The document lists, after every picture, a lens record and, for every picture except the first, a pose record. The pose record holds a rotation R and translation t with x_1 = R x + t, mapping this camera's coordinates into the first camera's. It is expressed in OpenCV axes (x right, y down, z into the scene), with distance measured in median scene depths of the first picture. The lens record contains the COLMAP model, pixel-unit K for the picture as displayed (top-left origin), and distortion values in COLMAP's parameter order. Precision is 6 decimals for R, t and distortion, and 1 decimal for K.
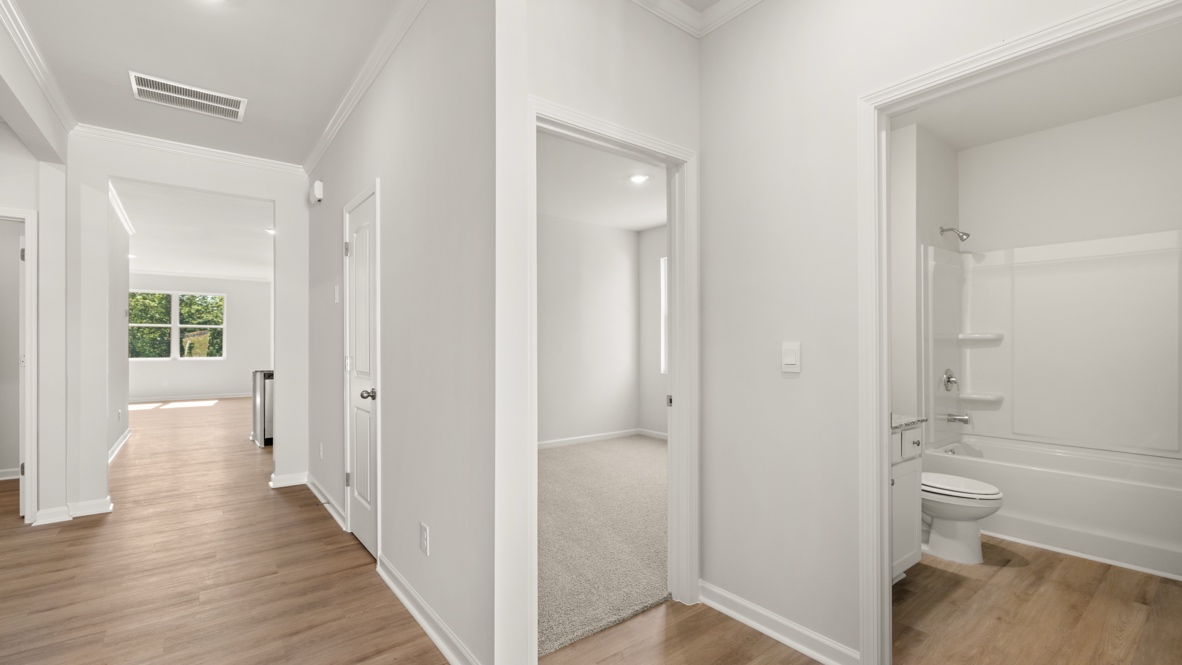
lens RADIAL K [[515.8, 0, 589.9], [0, 515.8, 344.2], [0, 0, 1]] dist [0.001517, 0.000770]
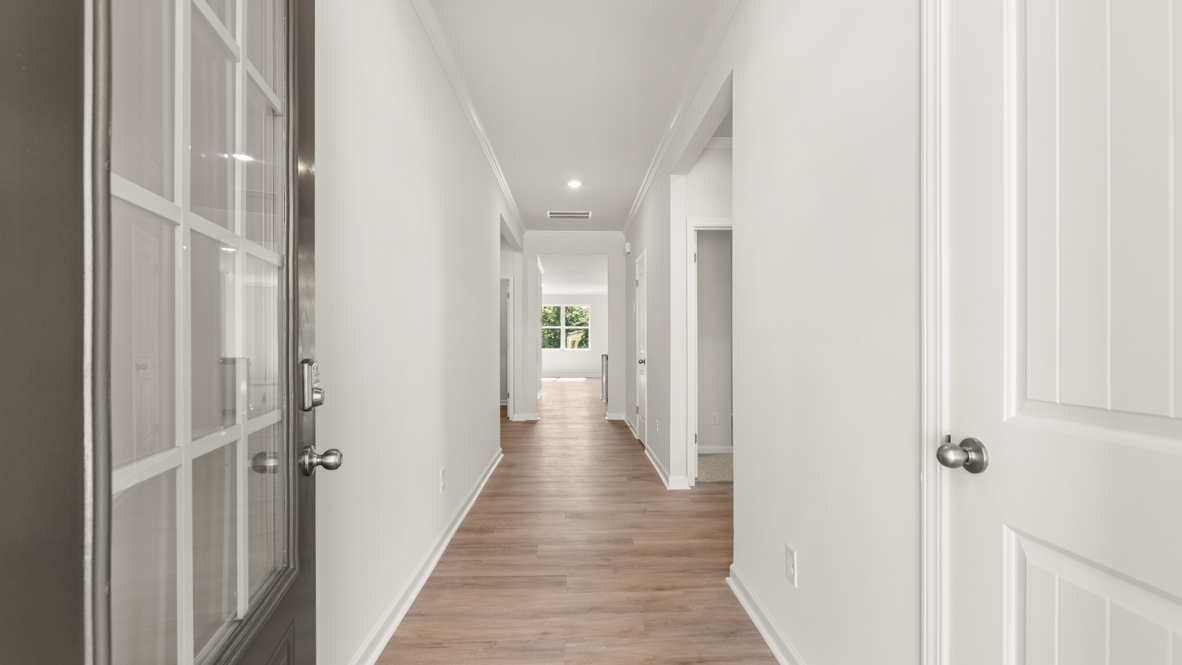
lens RADIAL K [[544.1, 0, 591.2], [0, 544.1, 339.8], [0, 0, 1]] dist [-0.000044, 0.000052]
pose [[0.811474, -0.003459, -0.584378, 0.330679], [0.000712, 0.999988, -0.004929, 0.014697], [0.584388, 0.003584, 0.811467, -0.414669]]
